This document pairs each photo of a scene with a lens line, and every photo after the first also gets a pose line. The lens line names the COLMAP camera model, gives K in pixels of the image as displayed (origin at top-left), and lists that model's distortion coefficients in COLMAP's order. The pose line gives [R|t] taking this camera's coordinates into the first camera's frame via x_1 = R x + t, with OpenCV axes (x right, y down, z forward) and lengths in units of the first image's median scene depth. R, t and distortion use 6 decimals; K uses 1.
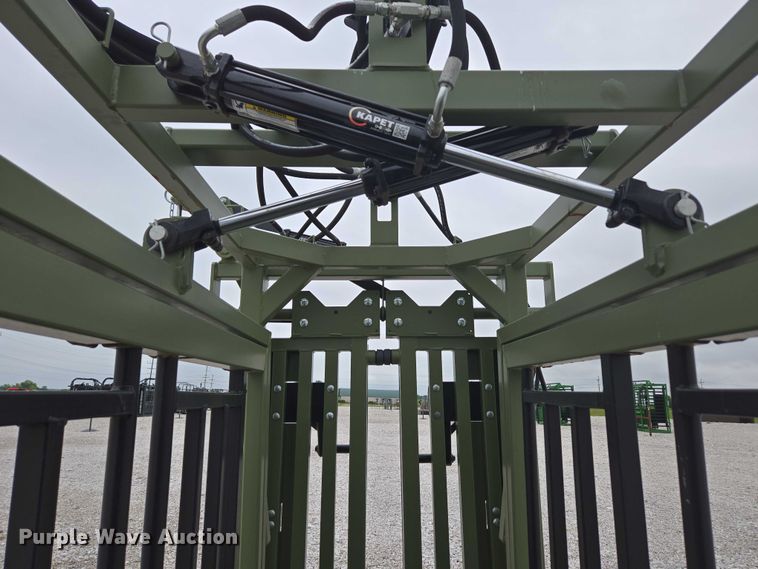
lens RADIAL K [[518.4, 0, 380.0], [0, 518.4, 283.9], [0, 0, 1]] dist [0.029736, -0.002464]
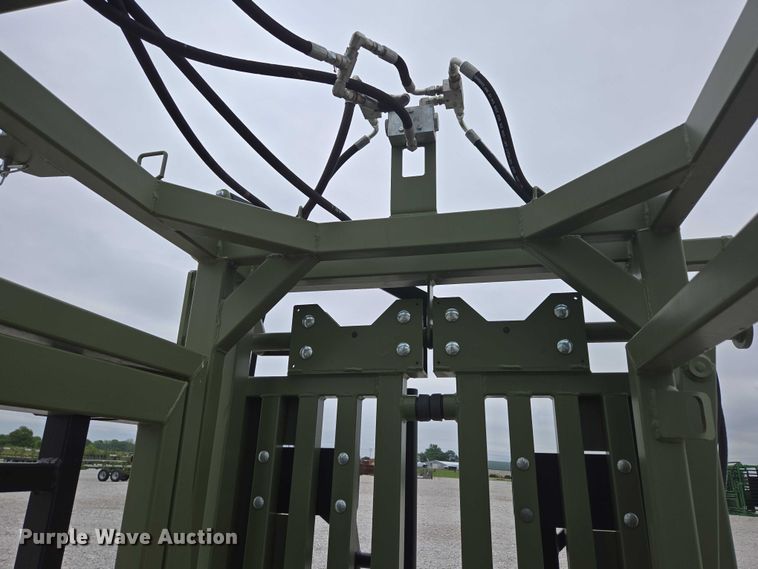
lens RADIAL K [[518.4, 0, 376.0], [0, 518.4, 284.7], [0, 0, 1]] dist [0.029736, -0.002464]
pose [[0.969734, -0.050496, -0.238884, 0.096875], [0.021100, 0.992052, -0.124045, 0.073218], [0.243250, 0.115250, 0.963092, 0.386211]]
